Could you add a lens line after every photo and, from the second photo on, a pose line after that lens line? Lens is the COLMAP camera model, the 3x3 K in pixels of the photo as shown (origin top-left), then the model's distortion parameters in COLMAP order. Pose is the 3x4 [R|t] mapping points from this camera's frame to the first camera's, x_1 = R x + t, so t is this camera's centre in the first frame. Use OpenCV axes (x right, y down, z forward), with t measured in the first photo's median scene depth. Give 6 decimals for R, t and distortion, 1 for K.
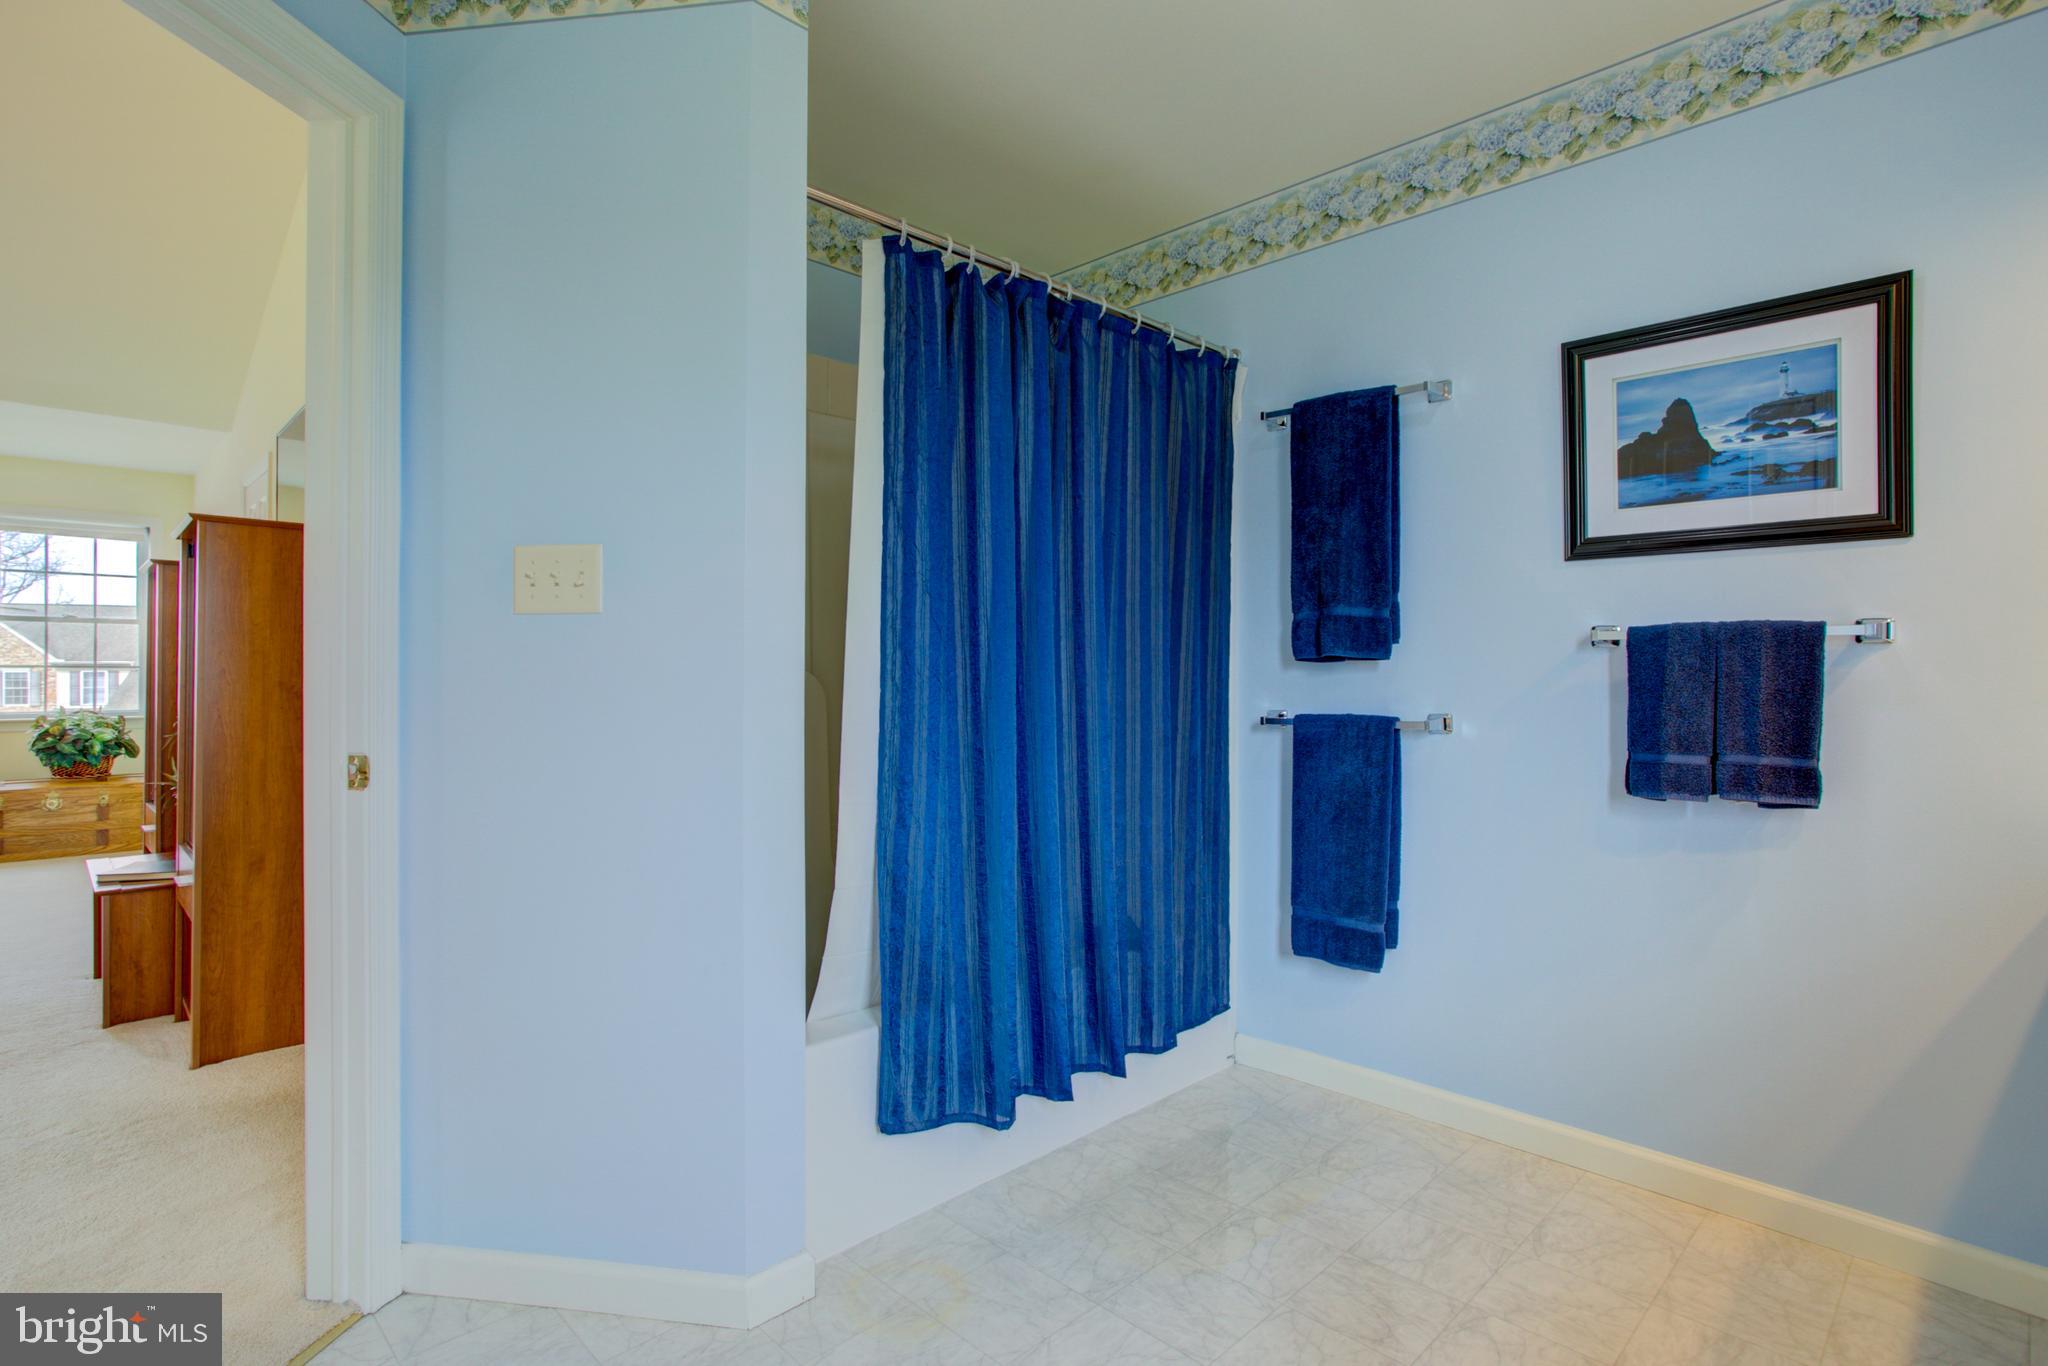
lens RADIAL K [[1026.5, 0, 1021.5], [0, 1026.5, 672.5], [0, 0, 1]] dist [-0.001414, 0.026812]
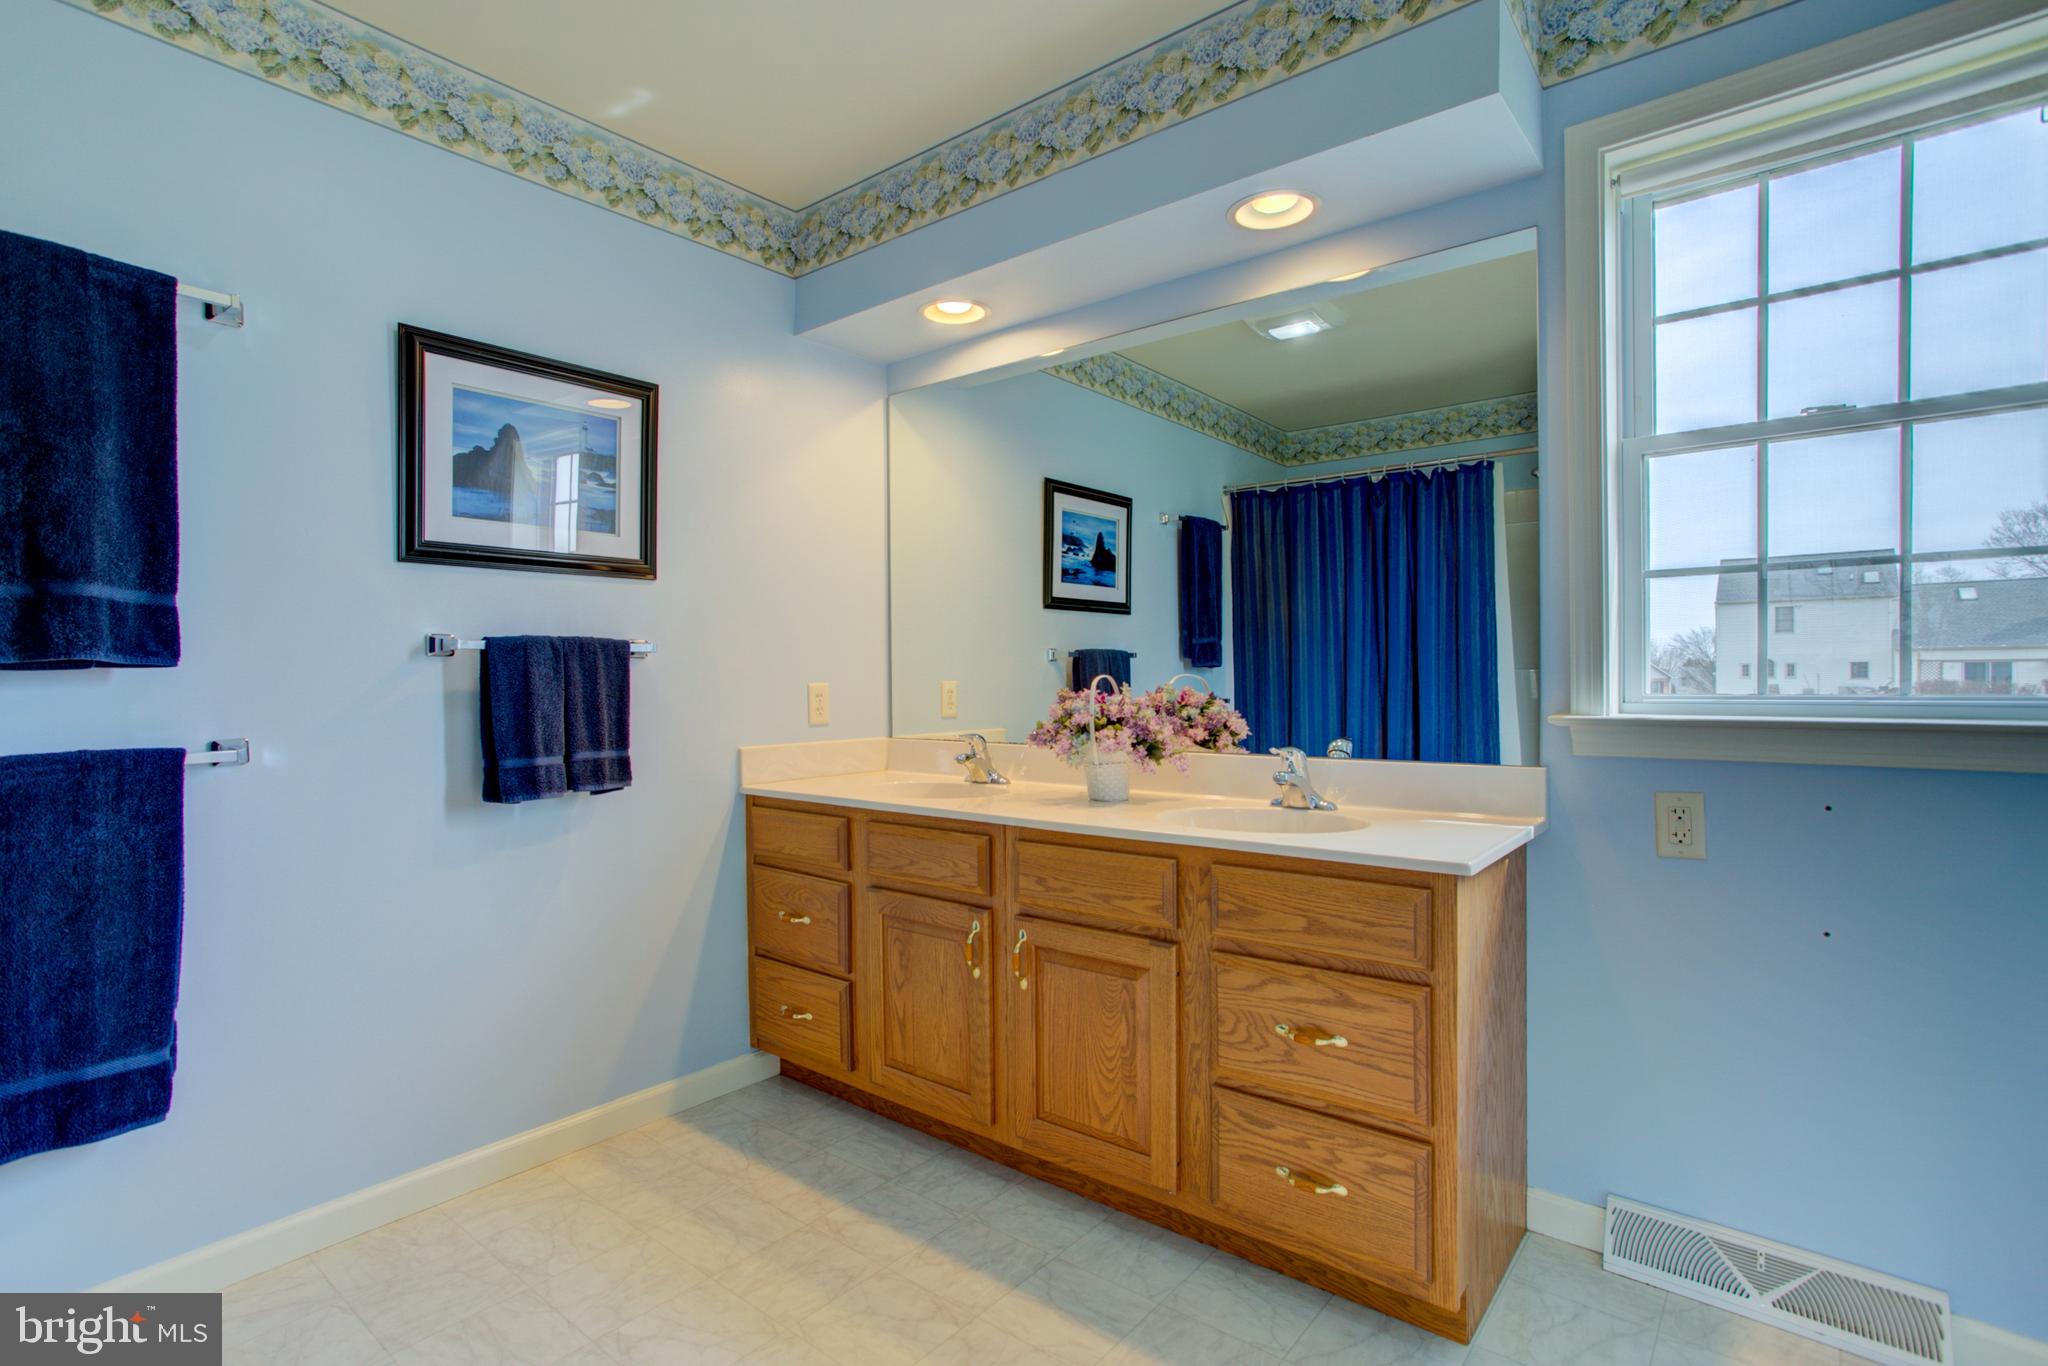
lens RADIAL K [[1026.5, 0, 1021.5], [0, 1026.5, 672.5], [0, 0, 1]] dist [-0.001414, 0.026812]
pose [[-0.069076, -0.004329, 0.997602, -0.454007], [0.001862, 0.999988, 0.004468, -0.012945], [-0.997610, 0.002166, -0.069067, 0.542898]]
